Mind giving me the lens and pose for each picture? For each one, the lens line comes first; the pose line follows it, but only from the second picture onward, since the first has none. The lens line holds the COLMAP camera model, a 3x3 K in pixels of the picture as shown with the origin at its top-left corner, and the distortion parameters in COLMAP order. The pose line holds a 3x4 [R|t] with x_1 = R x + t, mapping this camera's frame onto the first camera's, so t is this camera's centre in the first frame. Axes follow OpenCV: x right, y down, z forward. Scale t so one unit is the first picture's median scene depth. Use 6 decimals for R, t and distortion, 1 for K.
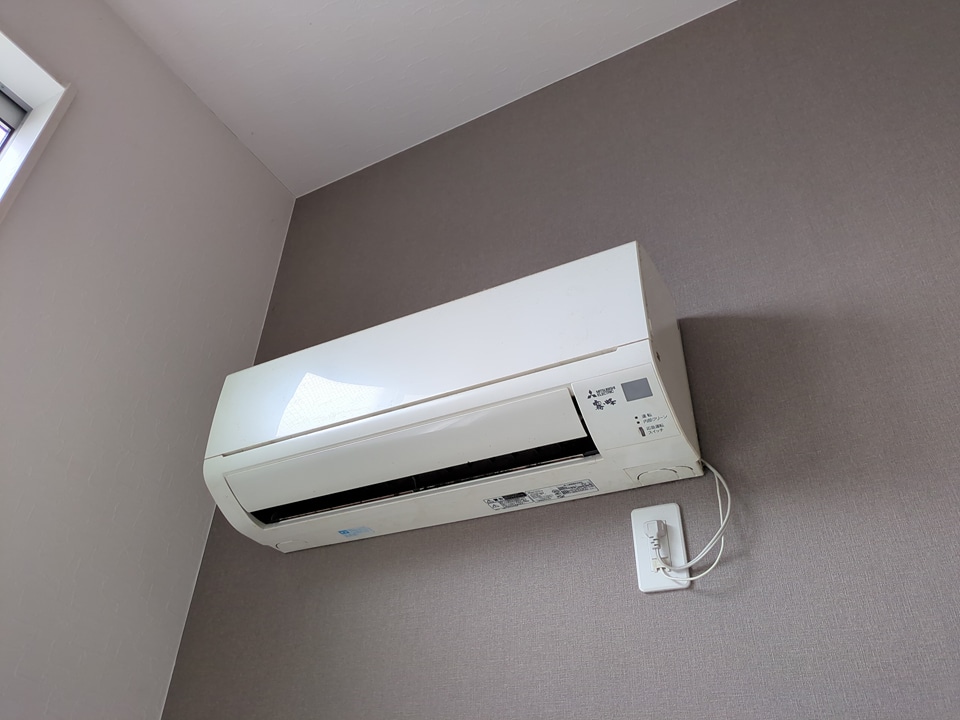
lens RADIAL K [[716.0, 0, 479.2], [0, 716.0, 357.7], [0, 0, 1]] dist [0.043490, -0.058115]
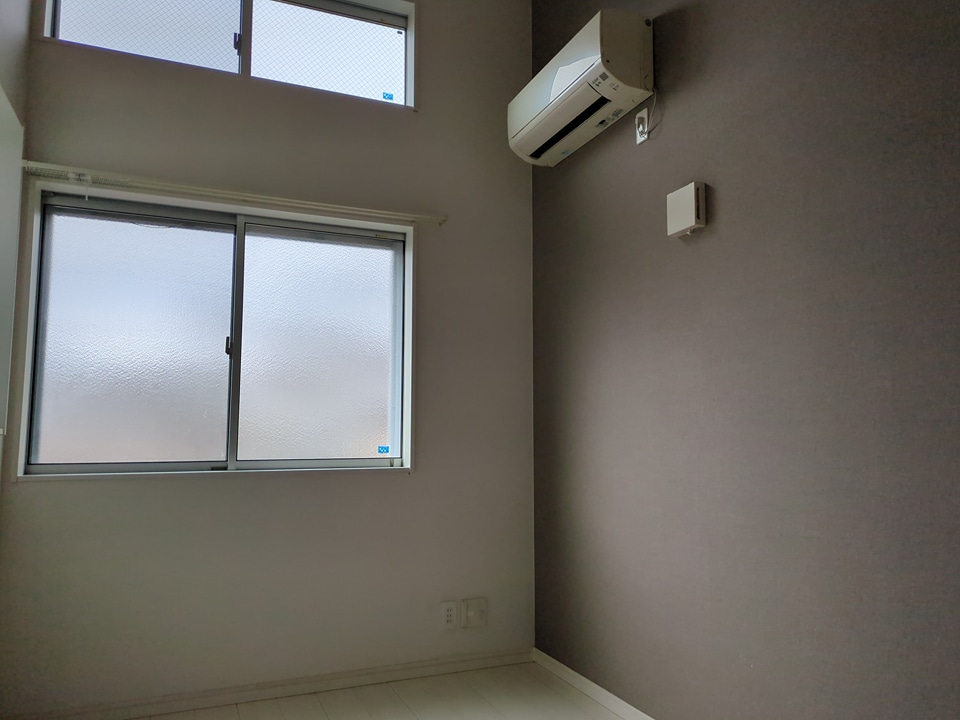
lens RADIAL K [[716.0, 0, 479.2], [0, 716.0, 357.7], [0, 0, 1]] dist [0.043490, -0.058115]
pose [[0.780344, -0.094938, -0.618102, 1.357184], [0.373156, 0.863843, 0.338421, -0.130594], [0.501814, -0.494734, 0.709522, -1.652520]]
